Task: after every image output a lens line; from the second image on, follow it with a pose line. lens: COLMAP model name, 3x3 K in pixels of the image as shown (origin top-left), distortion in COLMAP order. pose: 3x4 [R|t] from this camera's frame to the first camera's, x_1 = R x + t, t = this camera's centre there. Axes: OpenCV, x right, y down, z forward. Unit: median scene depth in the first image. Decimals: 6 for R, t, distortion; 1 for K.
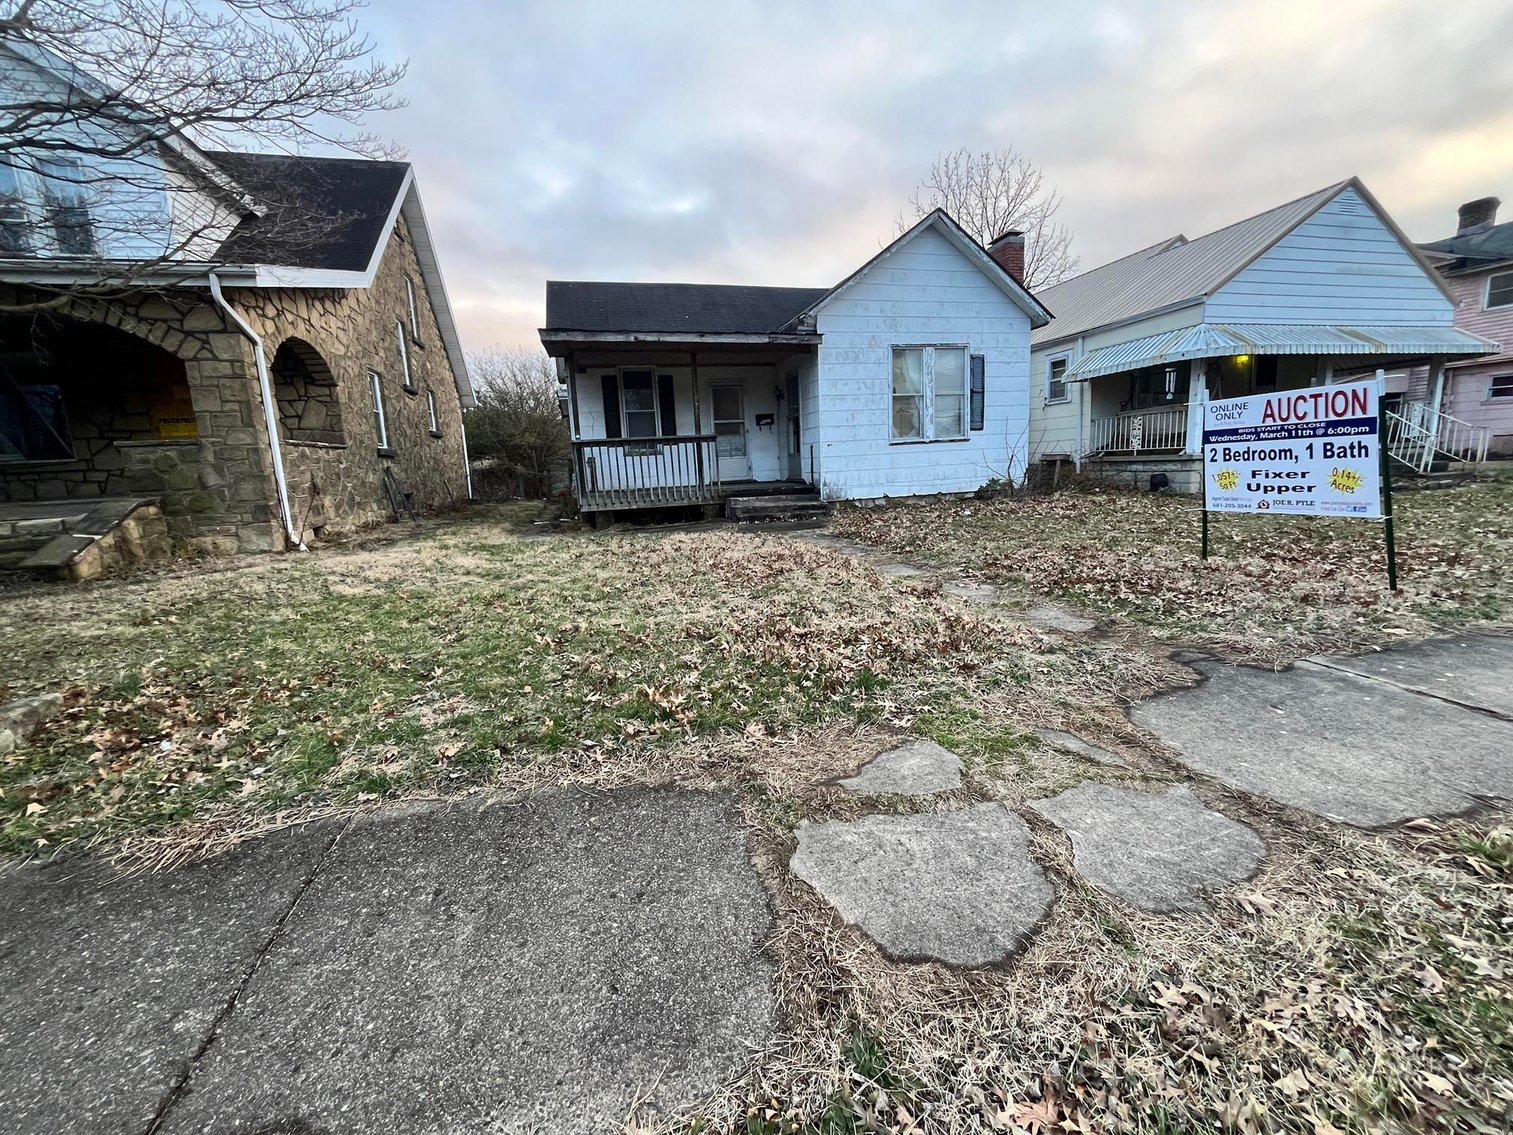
lens RADIAL K [[609.8, 0, 758.4], [0, 609.8, 568.9], [0, 0, 1]] dist [-0.004246, -0.000796]
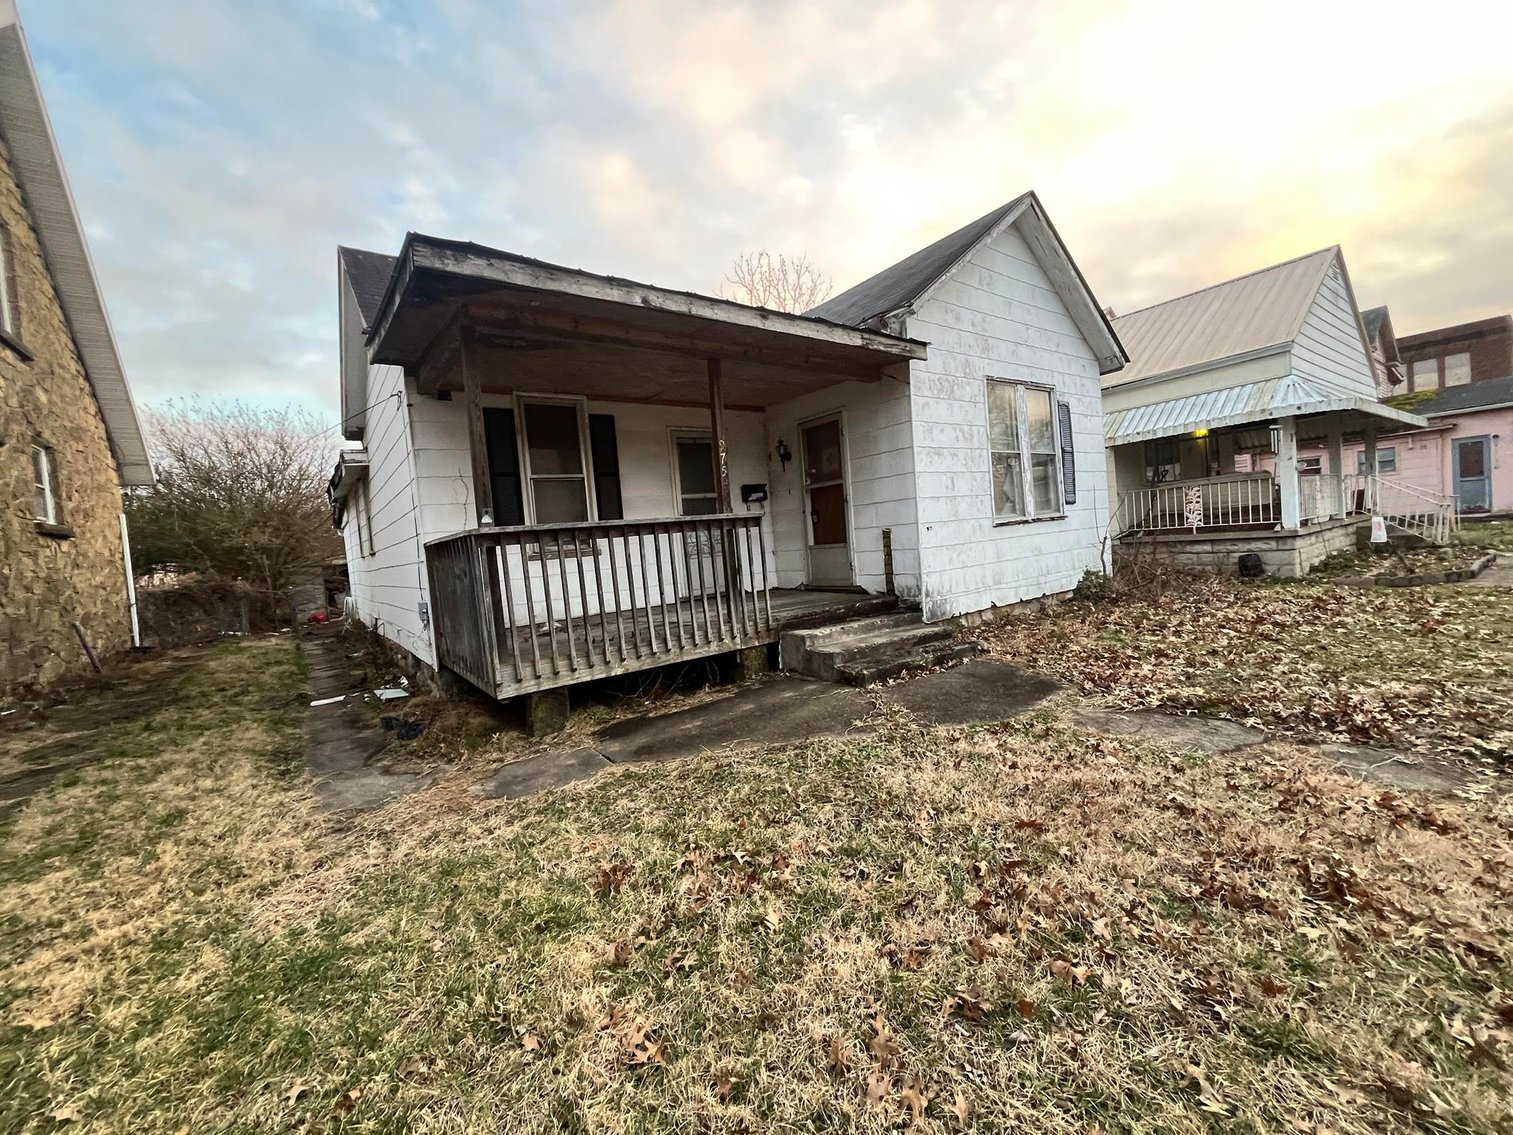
lens RADIAL K [[609.8, 0, 755.2], [0, 609.8, 568.3], [0, 0, 1]] dist [-0.004246, -0.000796]
pose [[0.933006, -0.045828, 0.356932, -0.243282], [0.098416, 0.986540, -0.130590, -0.098278], [-0.346143, 0.156969, 0.924957, 0.488301]]
